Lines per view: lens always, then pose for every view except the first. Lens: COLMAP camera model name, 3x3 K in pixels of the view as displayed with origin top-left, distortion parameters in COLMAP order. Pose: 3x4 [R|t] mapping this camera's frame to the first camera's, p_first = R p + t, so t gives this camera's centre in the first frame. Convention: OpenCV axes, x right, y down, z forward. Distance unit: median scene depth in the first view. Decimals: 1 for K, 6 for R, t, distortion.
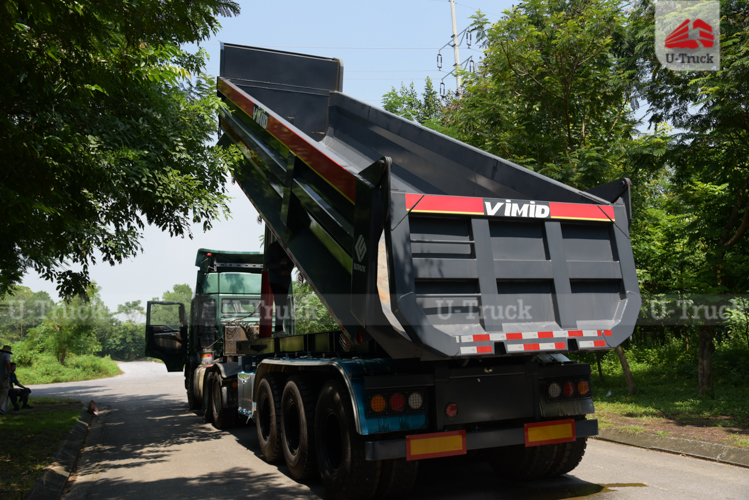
lens RADIAL K [[673.4, 0, 374.6], [0, 673.4, 249.6], [0, 0, 1]] dist [-0.021488, -0.004801]
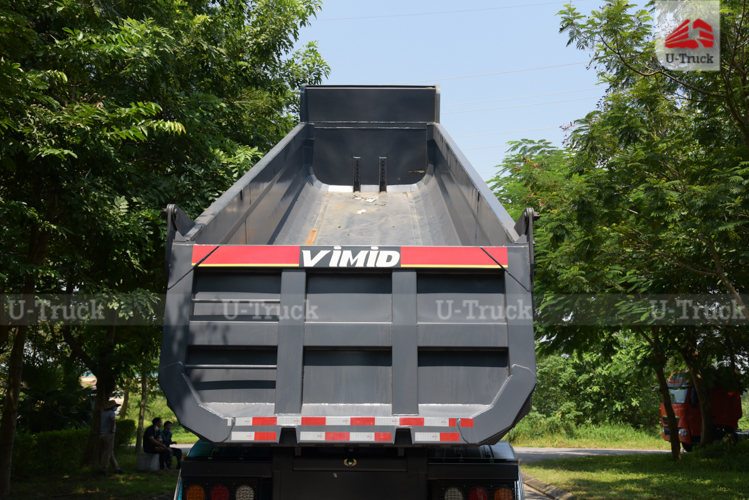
lens RADIAL K [[755.3, 0, 374.5], [0, 755.3, 251.4], [0, 0, 1]] dist [0.031266, 0.000000]
pose [[0.913904, -0.041171, -0.403837, 0.610865], [0.013689, 0.997403, -0.070706, -0.004248], [0.405700, 0.059090, 0.912094, 0.208731]]
